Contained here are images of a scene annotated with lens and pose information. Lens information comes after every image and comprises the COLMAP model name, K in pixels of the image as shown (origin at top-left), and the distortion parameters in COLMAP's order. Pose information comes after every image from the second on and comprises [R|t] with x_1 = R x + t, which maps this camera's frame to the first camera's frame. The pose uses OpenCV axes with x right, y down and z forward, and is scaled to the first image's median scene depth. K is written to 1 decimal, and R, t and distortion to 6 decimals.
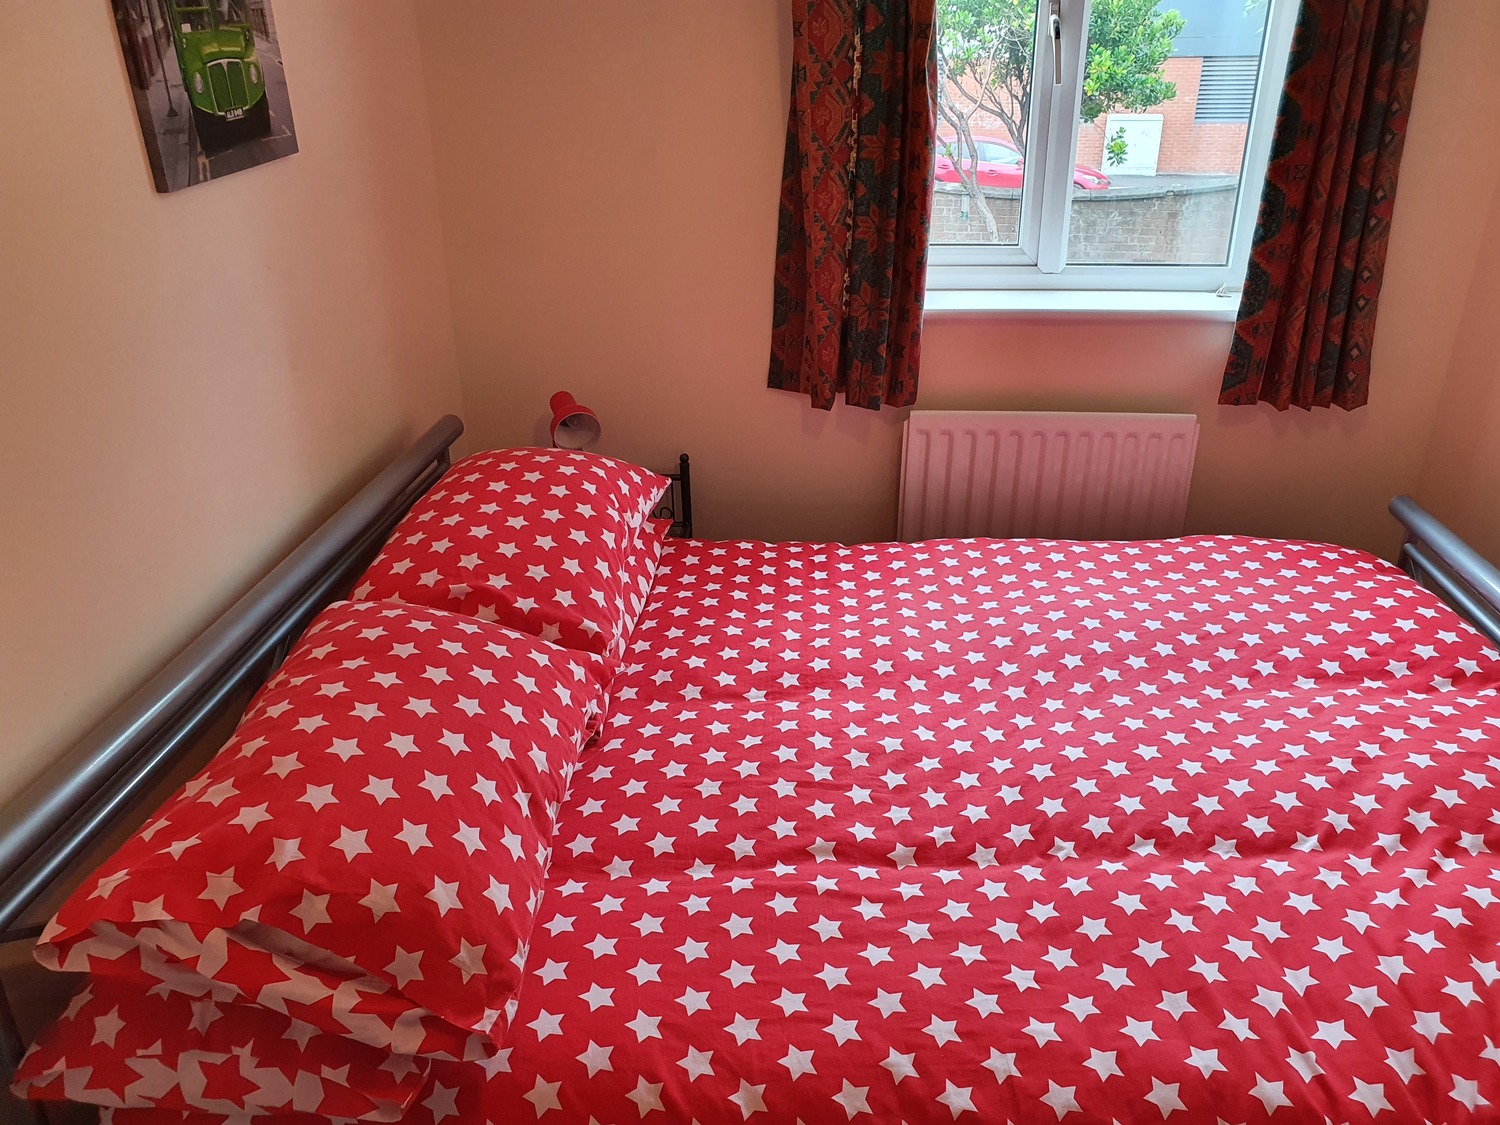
lens RADIAL K [[1191.2, 0, 751.1], [0, 1191.2, 574.0], [0, 0, 1]] dist [0.034606, -0.007794]
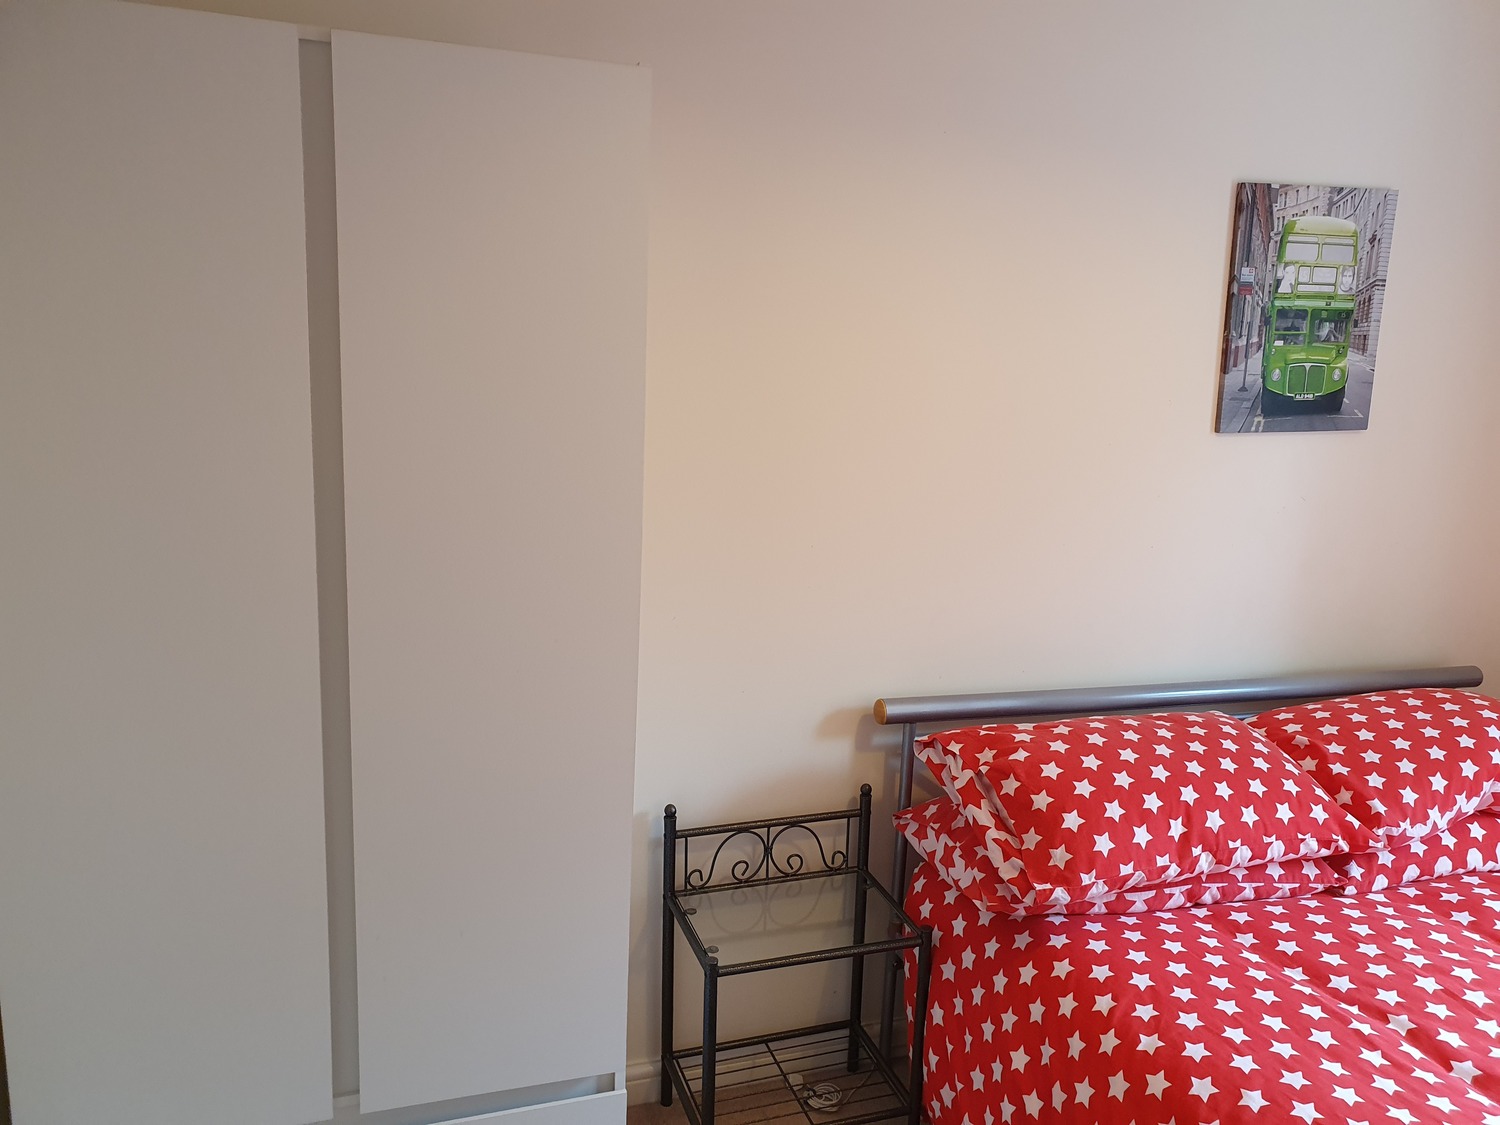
lens RADIAL K [[1191.2, 0, 747.5], [0, 1191.2, 557.6], [0, 0, 1]] dist [0.034606, -0.007794]
pose [[0.397248, 0.216215, -0.891877, 0.747350], [-0.435823, 0.899712, 0.023996, 0.076359], [0.807621, 0.379168, 0.451641, -0.188309]]
